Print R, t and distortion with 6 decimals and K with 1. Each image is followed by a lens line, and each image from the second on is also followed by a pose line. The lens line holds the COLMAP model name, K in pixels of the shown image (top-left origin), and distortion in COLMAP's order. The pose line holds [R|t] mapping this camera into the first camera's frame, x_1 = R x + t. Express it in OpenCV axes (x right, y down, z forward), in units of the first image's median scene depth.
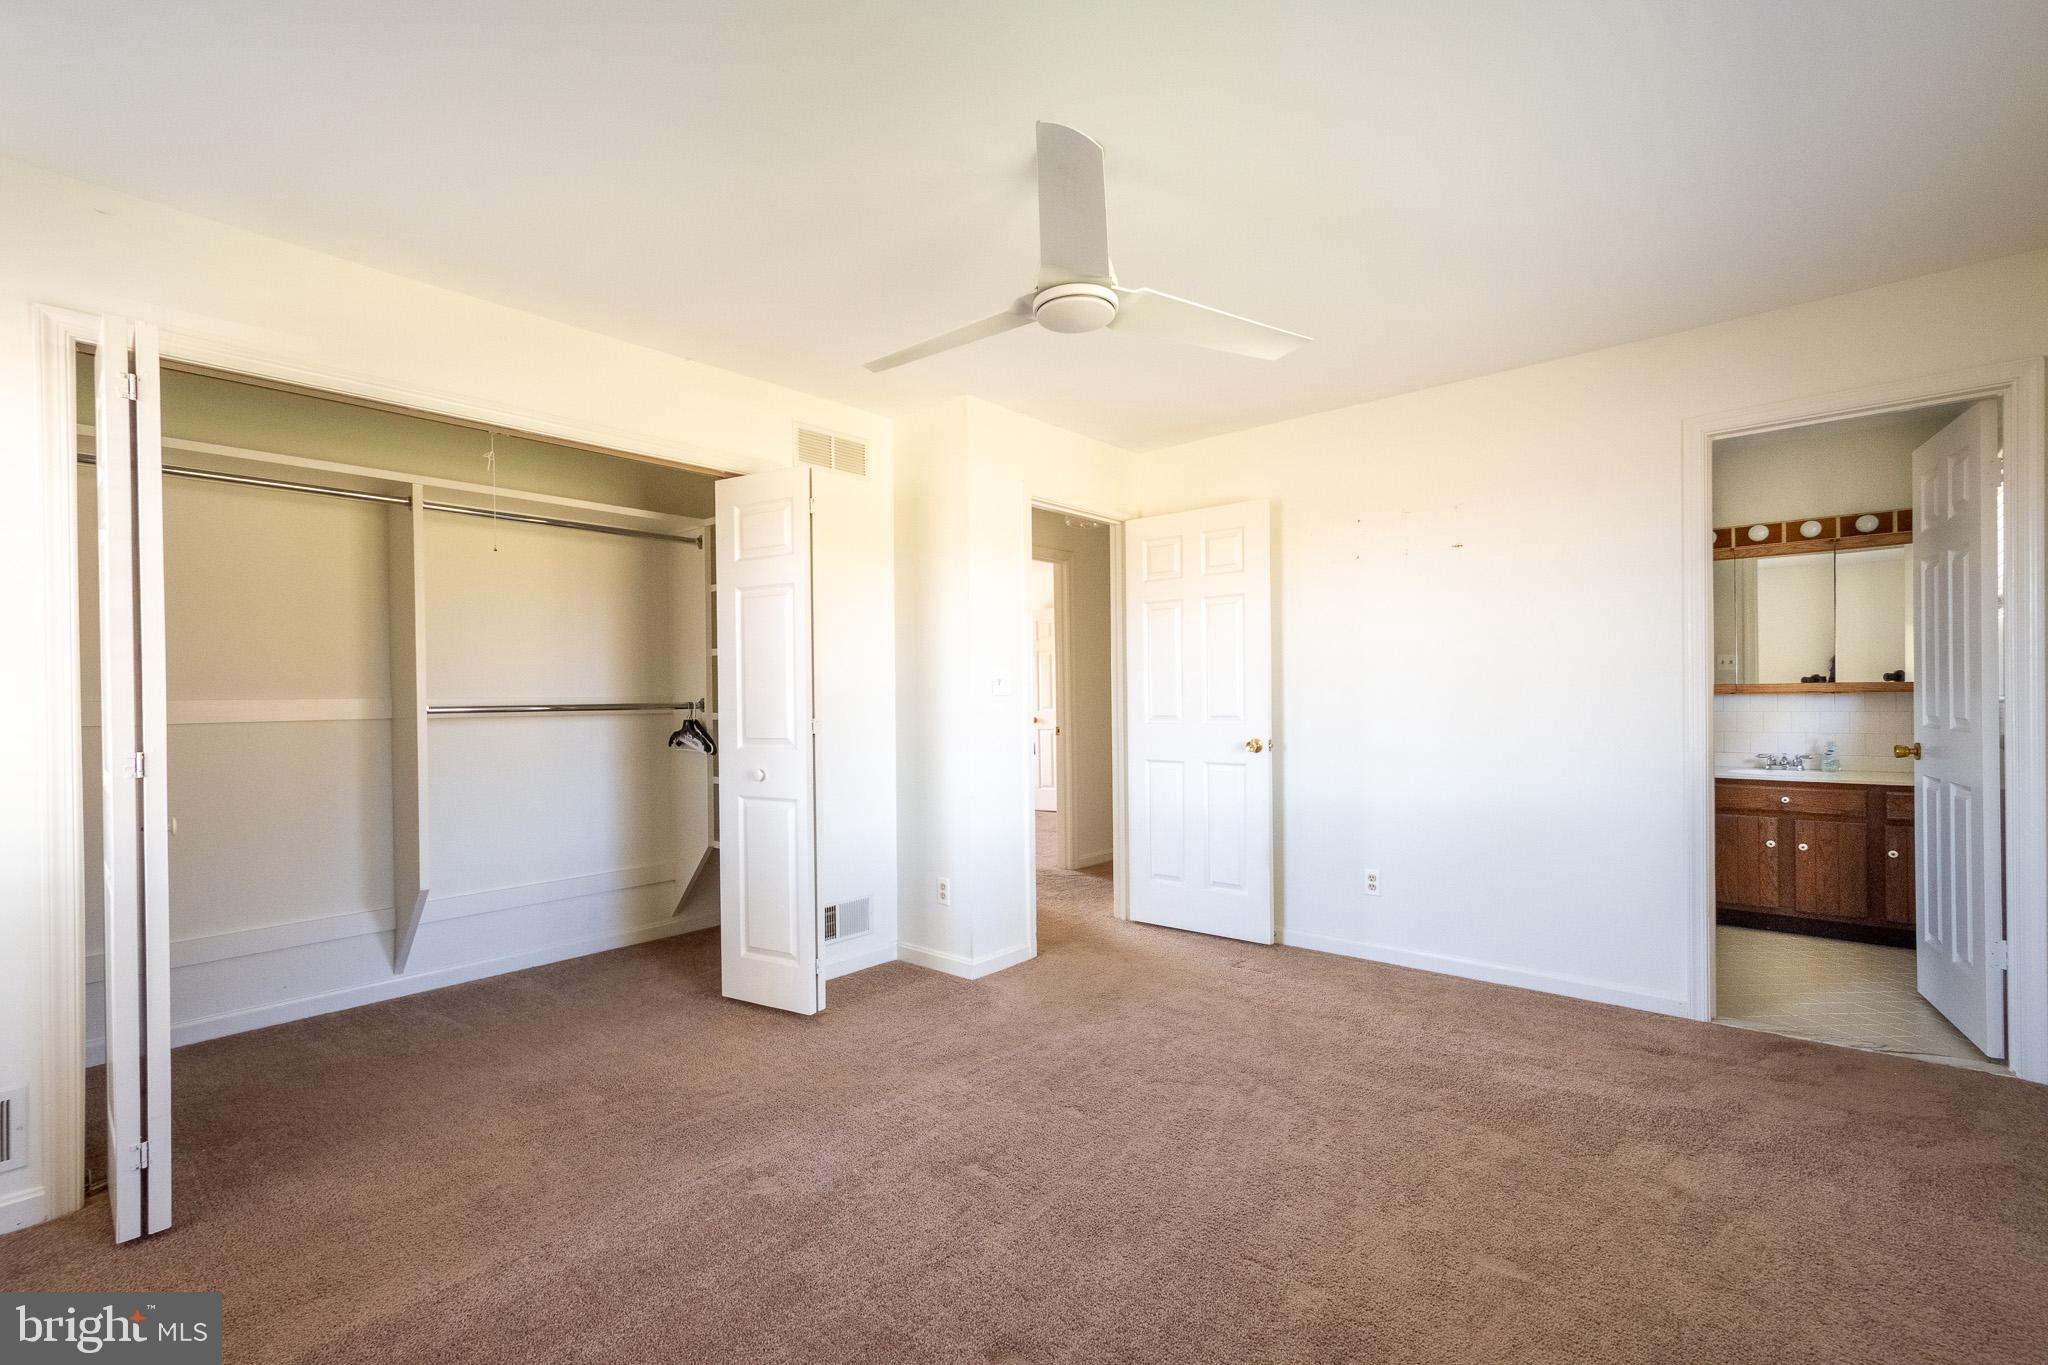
lens RADIAL K [[888.9, 0, 1024.2], [0, 888.9, 698.3], [0, 0, 1]] dist [0.002736, 0.000323]
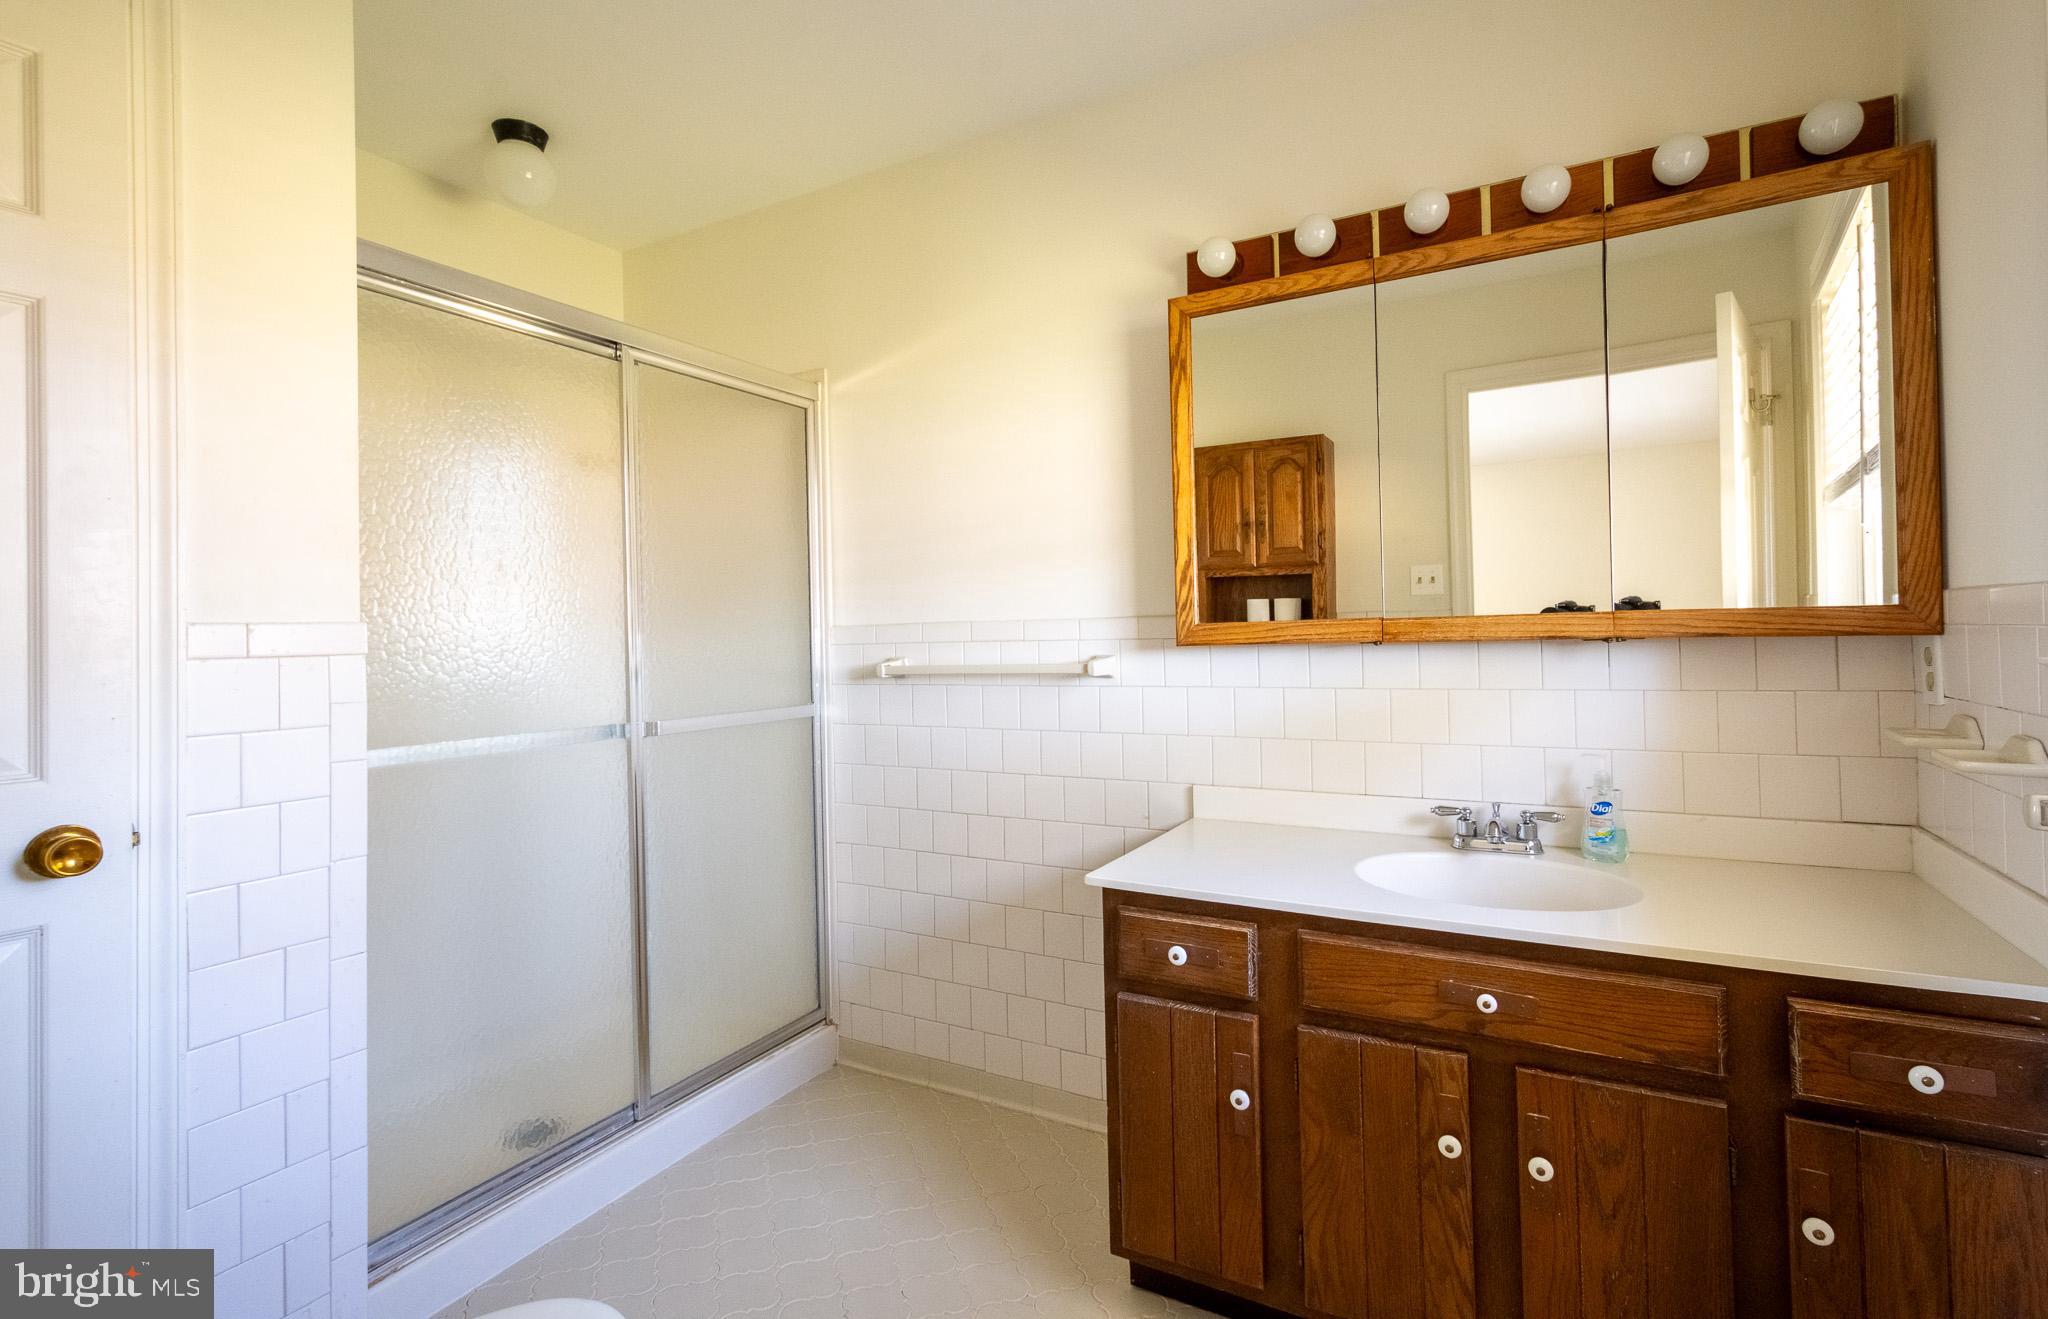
lens RADIAL K [[987.8, 0, 1028.8], [0, 987.8, 616.8], [0, 0, 1]] dist [0.013558, 0.000067]
pose [[0.974187, -0.009069, 0.225561, 0.613867], [0.012725, 0.999810, -0.014758, -0.012880], [-0.225384, 0.017247, 0.974117, 0.688502]]
